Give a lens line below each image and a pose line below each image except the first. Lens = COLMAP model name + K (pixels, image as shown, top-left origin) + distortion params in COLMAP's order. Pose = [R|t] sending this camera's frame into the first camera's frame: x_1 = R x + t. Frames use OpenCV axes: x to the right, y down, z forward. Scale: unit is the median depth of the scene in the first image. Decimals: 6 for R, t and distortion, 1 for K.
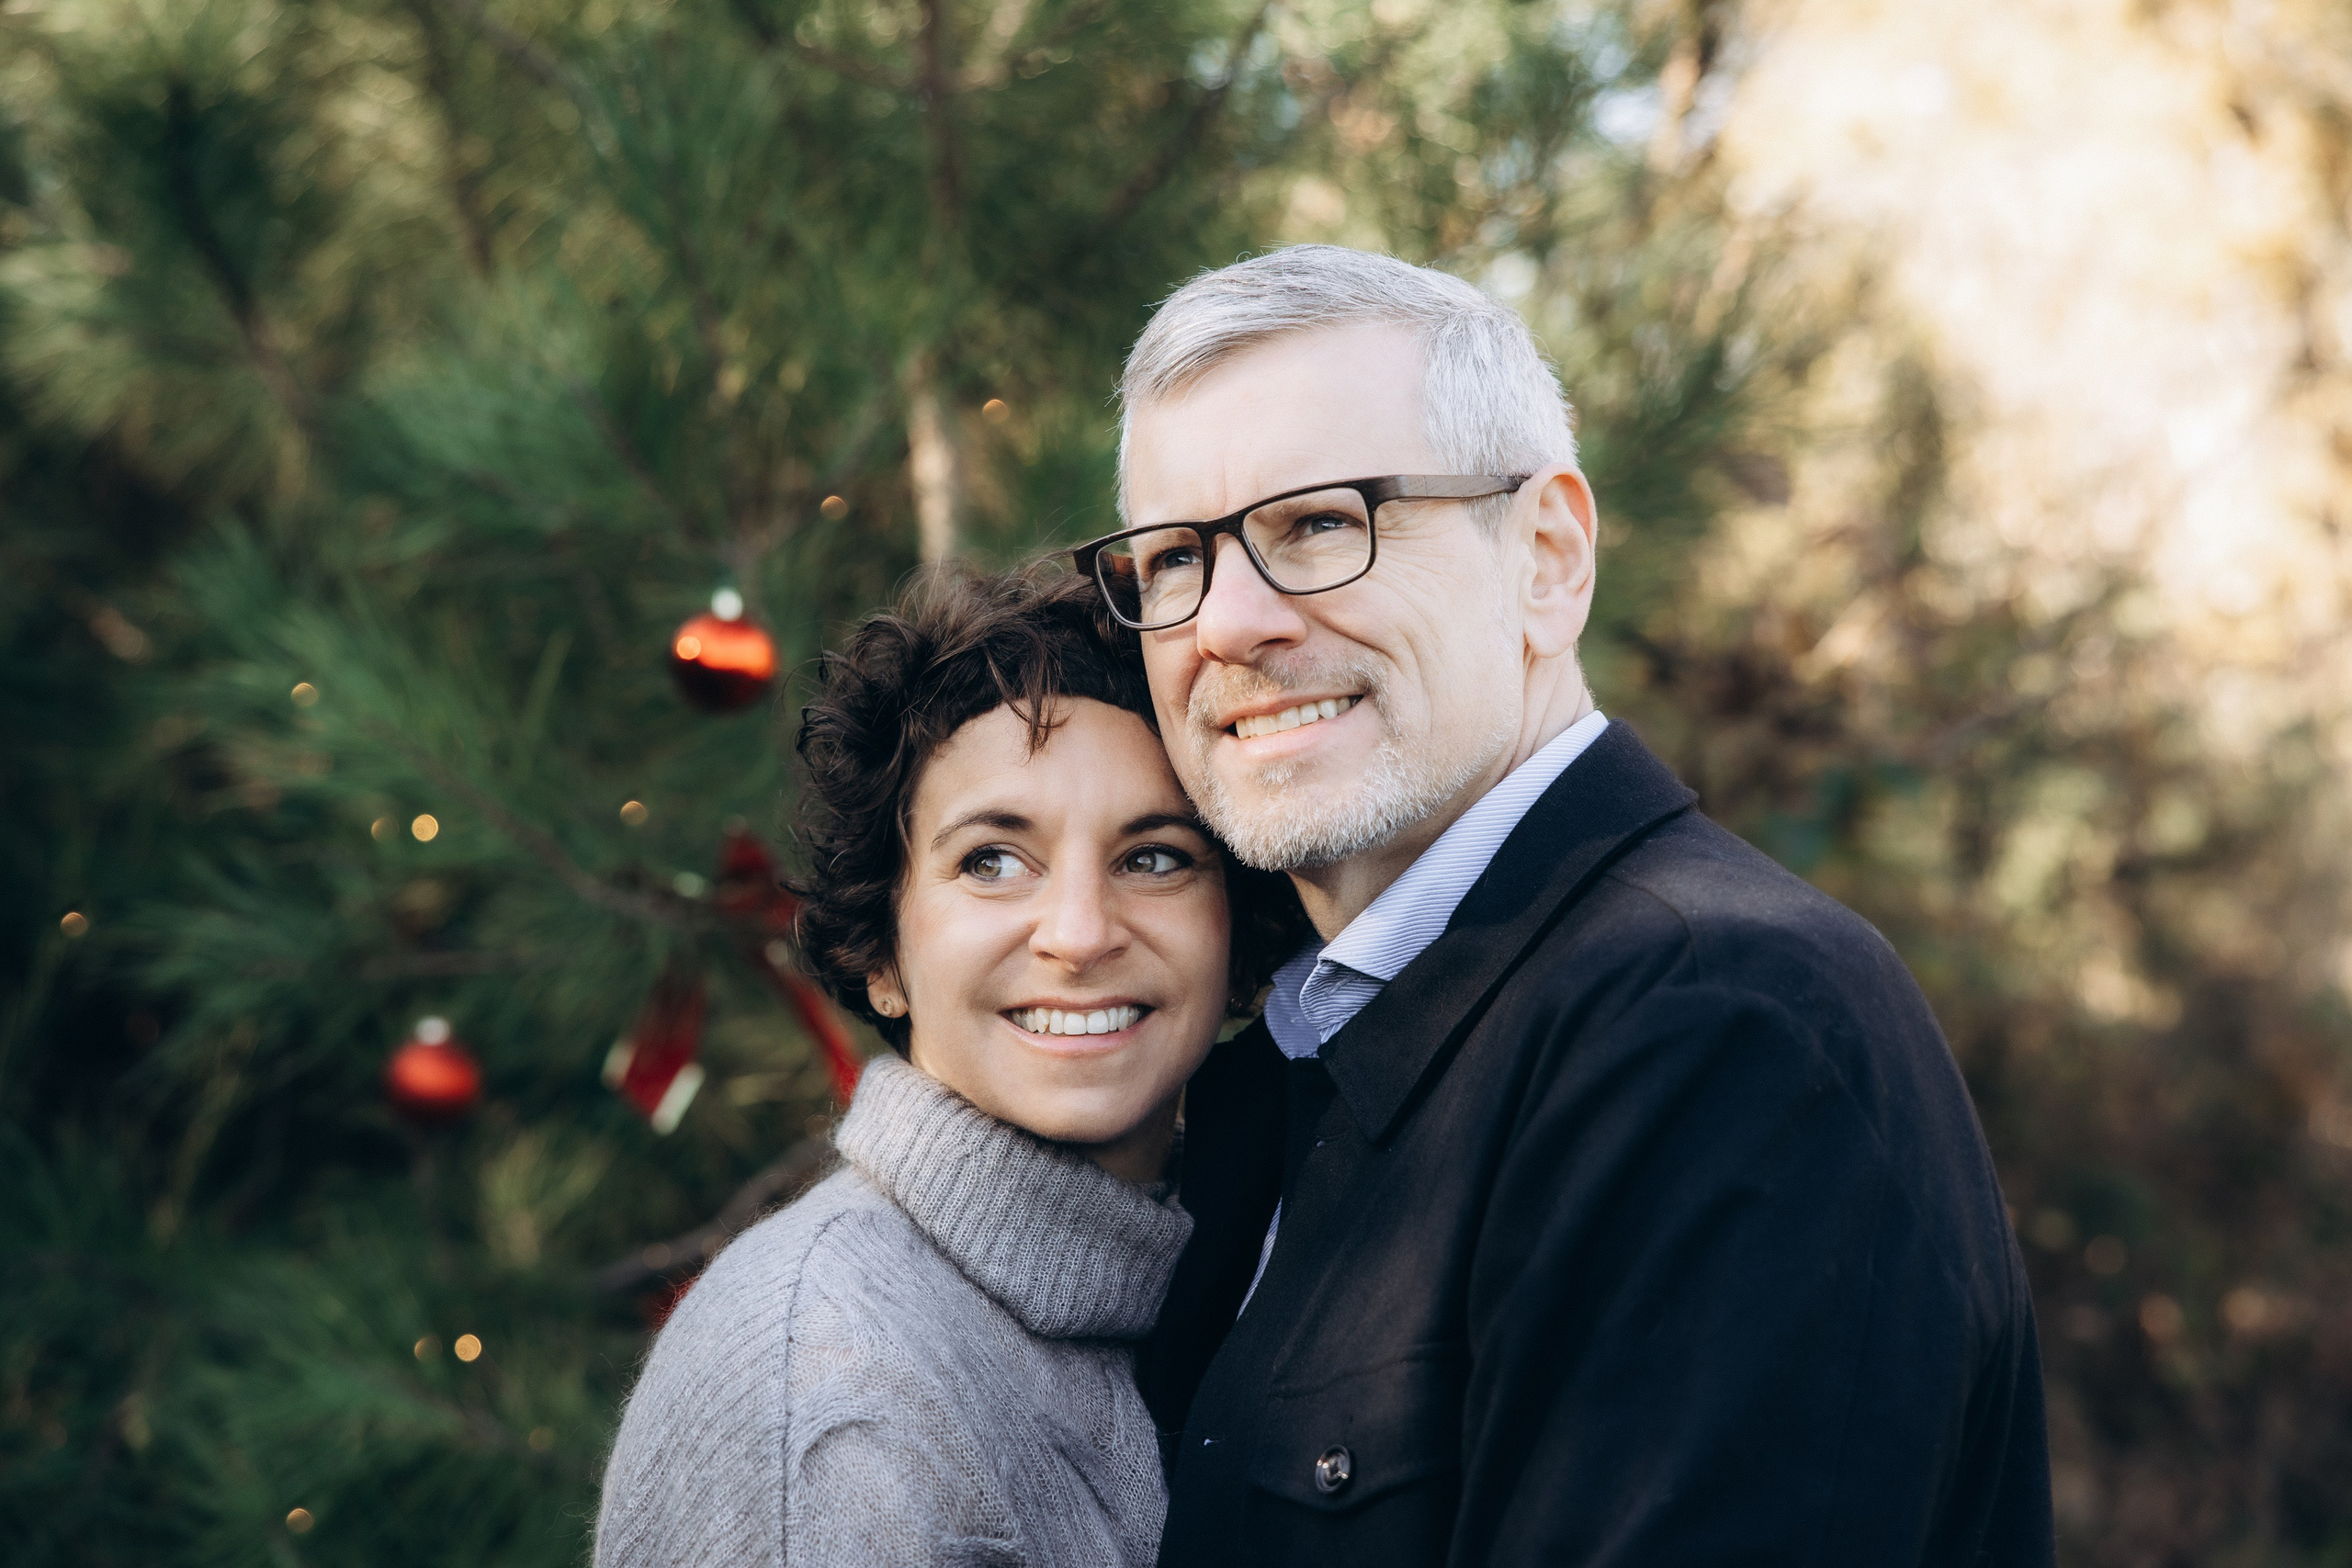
lens RADIAL K [[4420.5, 0, 1174.3], [0, 4420.5, 793.8], [0, 0, 1]] dist [0.277627, 0.000000]
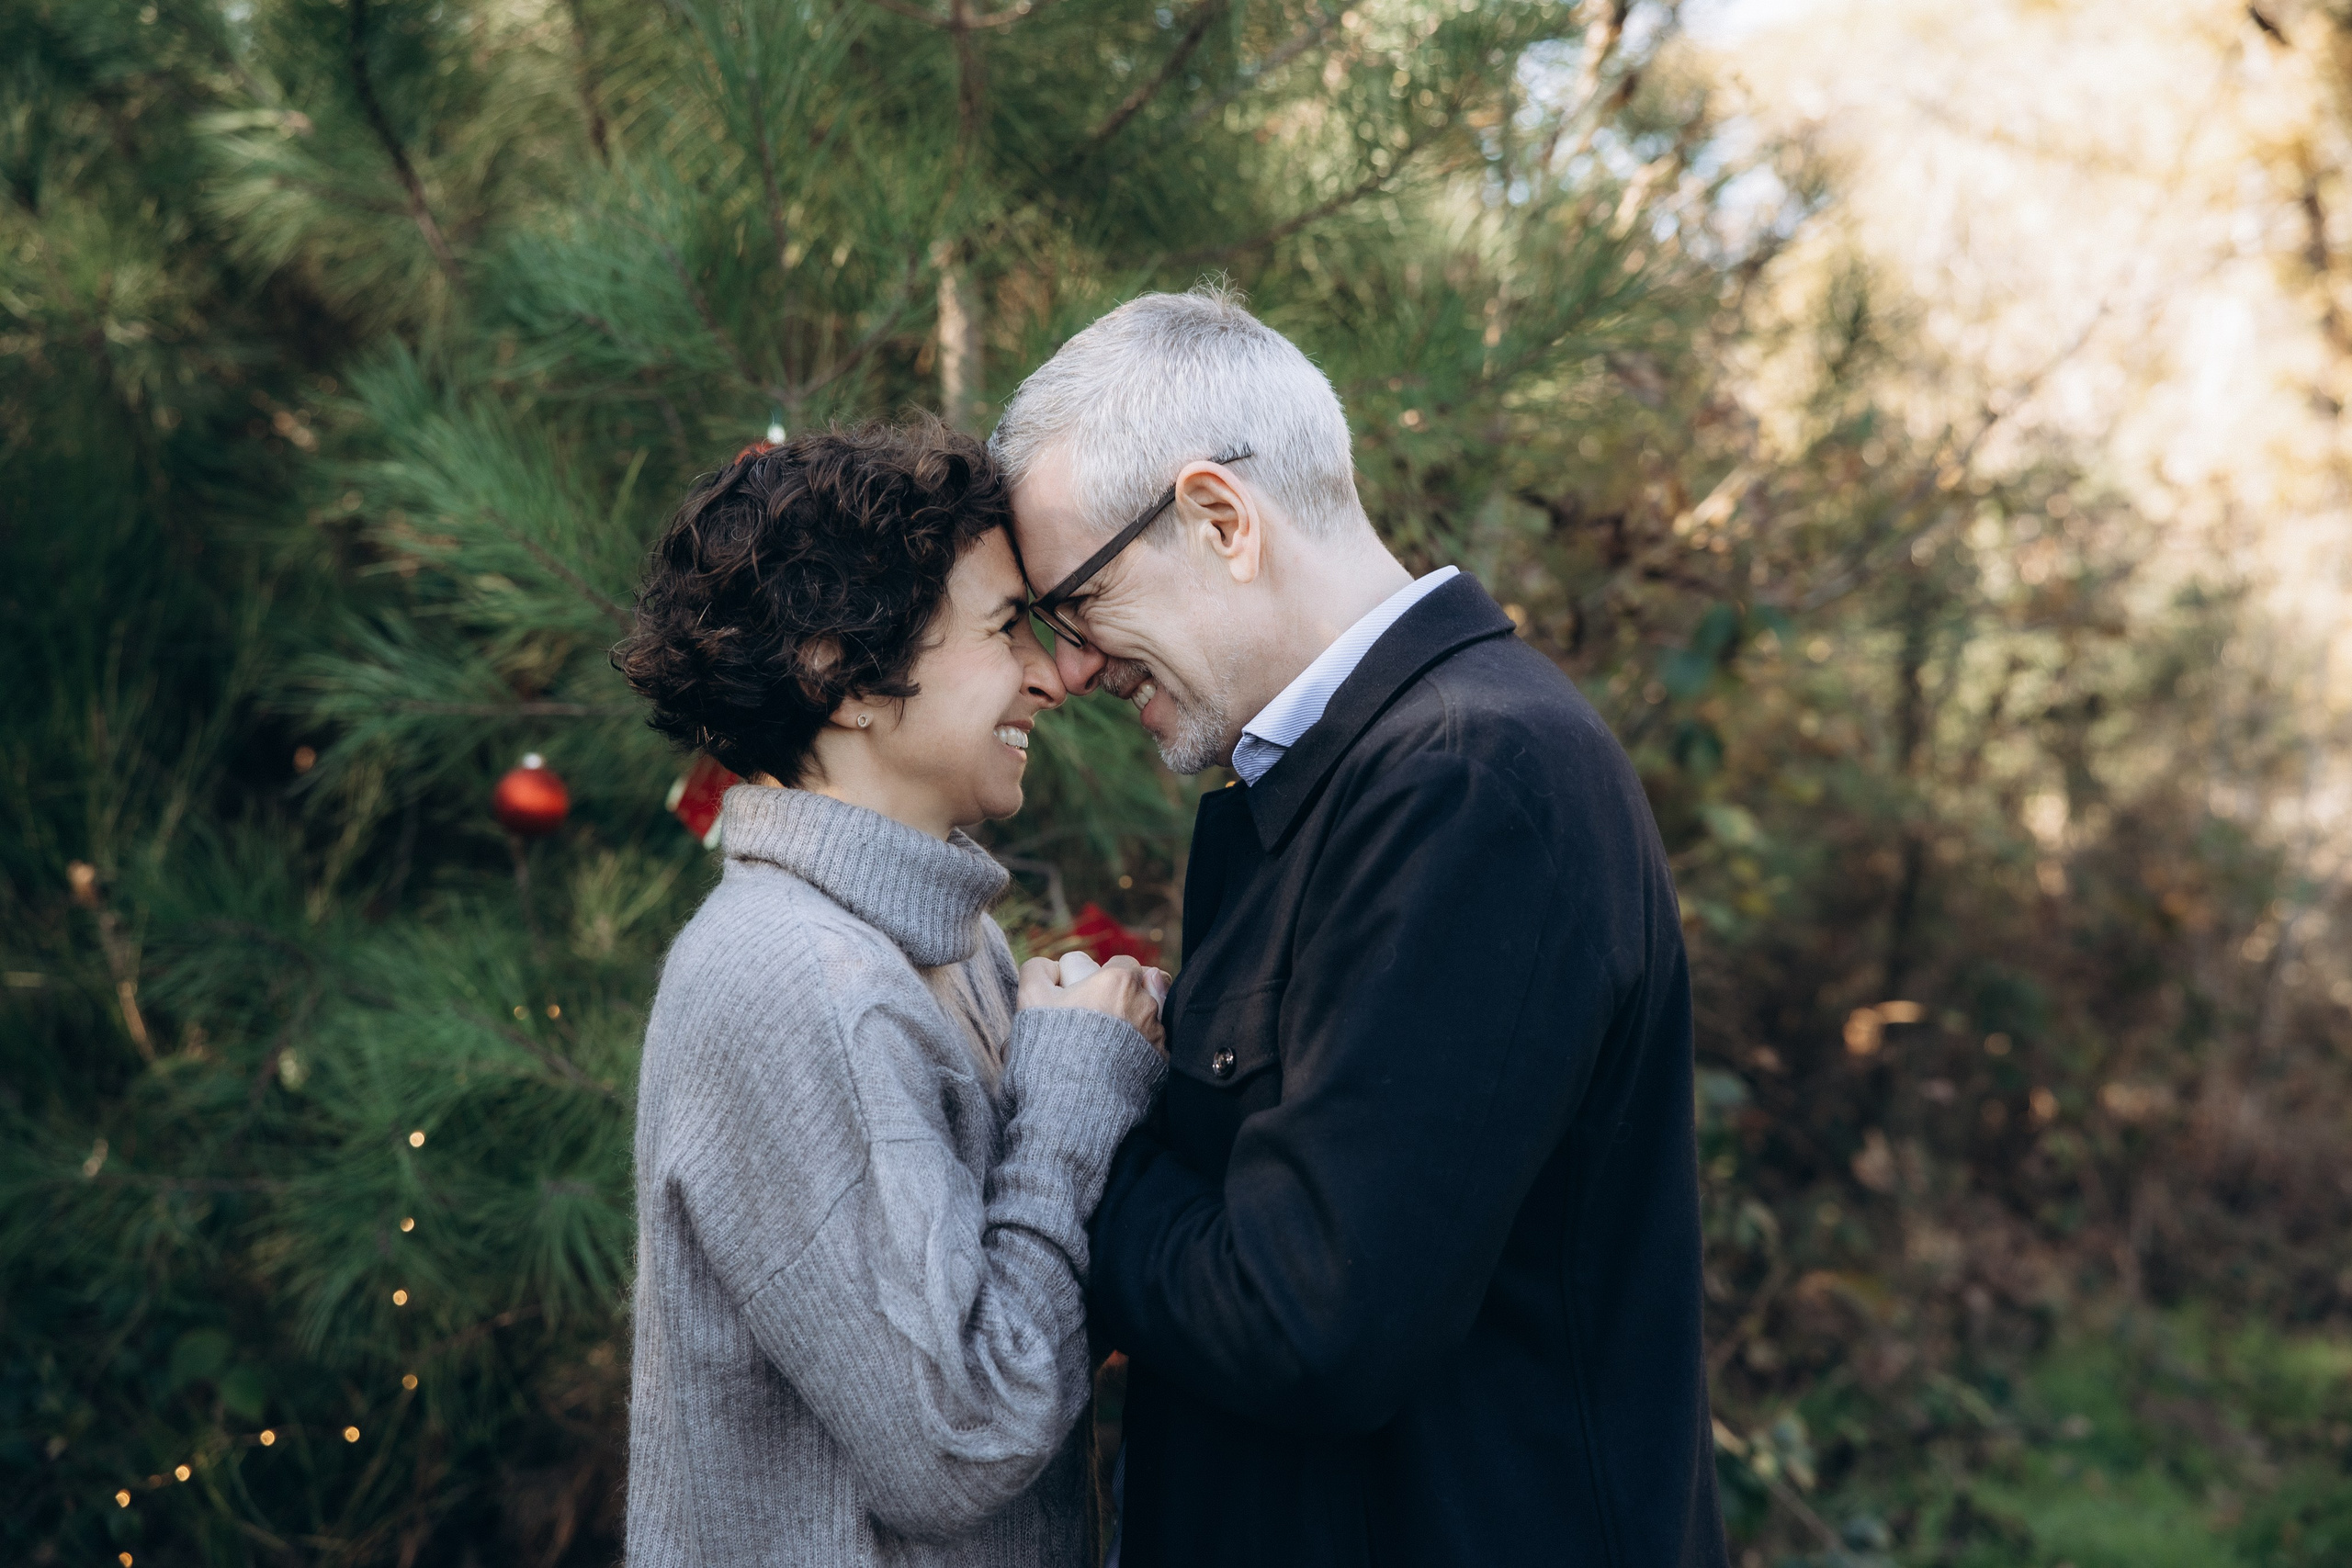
lens RADIAL K [[4174.8, 0, 1173.9], [0, 4174.8, 760.9], [0, 0, 1]] dist [0.322239, 0.000000]
pose [[0.998696, 0.046275, -0.021562, 0.036406], [-0.045451, 0.998272, 0.037243, 0.000396], [0.023248, -0.036214, 0.999074, -0.167378]]
